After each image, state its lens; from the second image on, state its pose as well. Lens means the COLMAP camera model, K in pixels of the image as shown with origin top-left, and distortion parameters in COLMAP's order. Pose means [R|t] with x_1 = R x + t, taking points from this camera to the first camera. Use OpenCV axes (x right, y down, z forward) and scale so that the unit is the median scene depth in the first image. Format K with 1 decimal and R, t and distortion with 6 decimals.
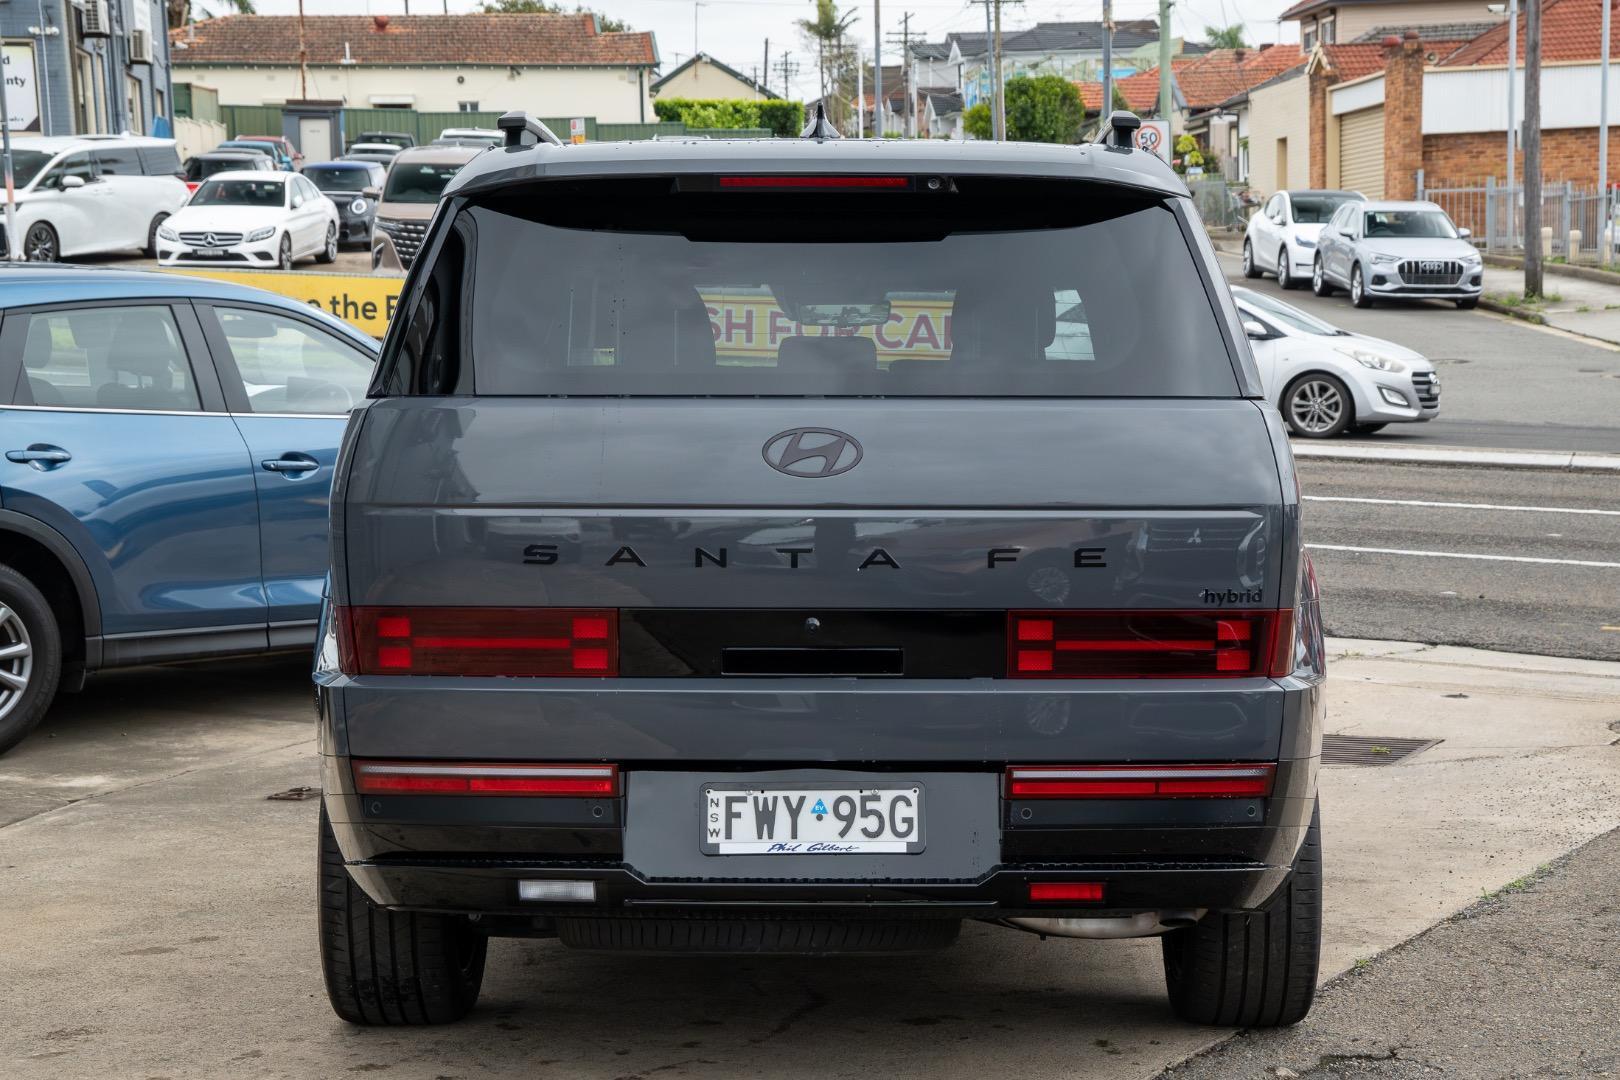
lens RADIAL K [[3418.9, 0, 851.8], [0, 3418.9, 542.3], [0, 0, 1]] dist [0.124728, 0.000000]
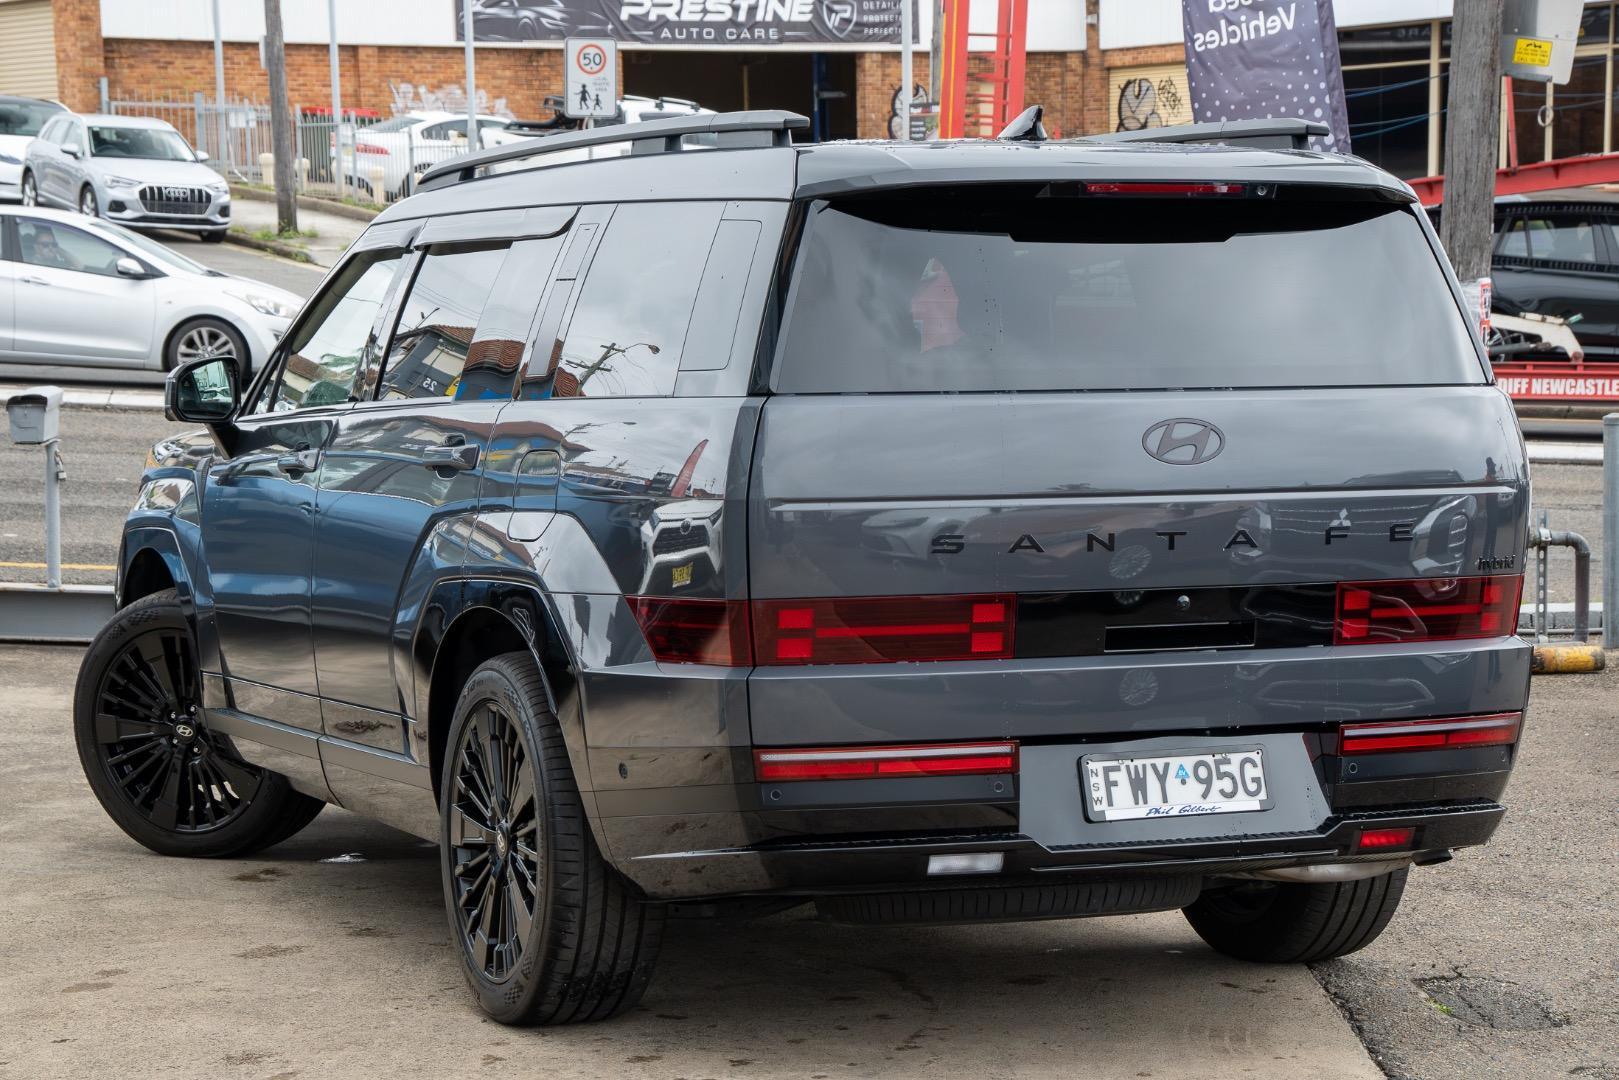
lens RADIAL K [[3985.2, 0, 803.3], [0, 3985.2, 539.7], [0, 0, 1]] dist [0.658420, 0.000000]
pose [[0.902903, -0.029841, 0.428808, -0.654154], [0.025056, 0.999545, 0.016800, -0.019497], [-0.429114, -0.004425, 0.903240, -0.086565]]
